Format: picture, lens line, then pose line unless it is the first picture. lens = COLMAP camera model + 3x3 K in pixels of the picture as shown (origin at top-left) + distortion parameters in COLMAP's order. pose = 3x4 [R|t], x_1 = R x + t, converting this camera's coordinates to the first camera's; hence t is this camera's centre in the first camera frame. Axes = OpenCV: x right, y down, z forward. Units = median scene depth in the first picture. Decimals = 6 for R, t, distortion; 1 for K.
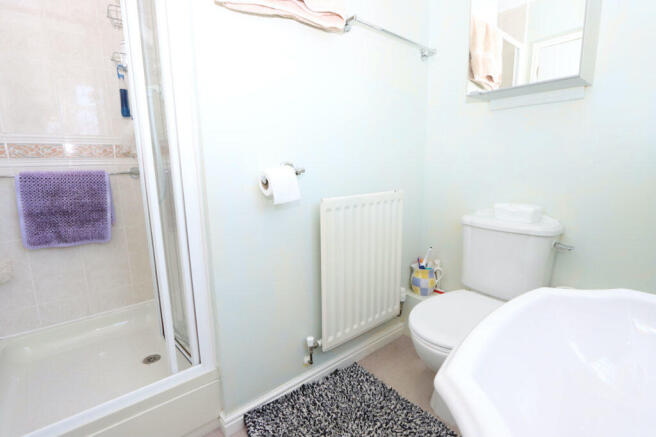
lens RADIAL K [[301.5, 0, 337.0], [0, 301.5, 217.3], [0, 0, 1]] dist [0.000524, 0.000098]
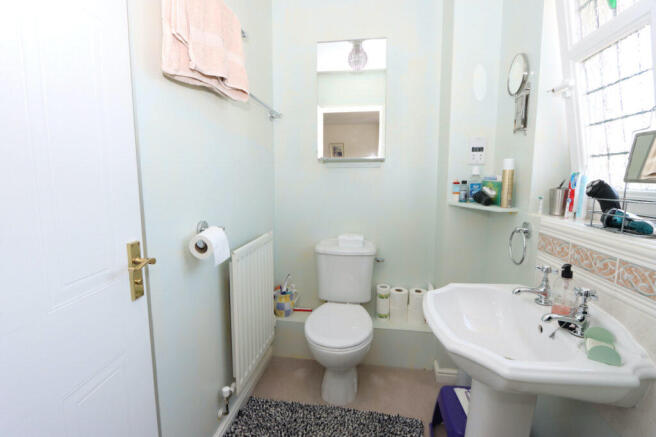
lens RADIAL K [[301.5, 0, 337.0], [0, 301.5, 217.3], [0, 0, 1]] dist [0.000524, 0.000098]
pose [[0.743059, -0.060034, 0.666528, -0.392002], [0.097076, 0.995103, -0.018594, -0.101328], [-0.662148, 0.078520, 0.745248, -0.042200]]
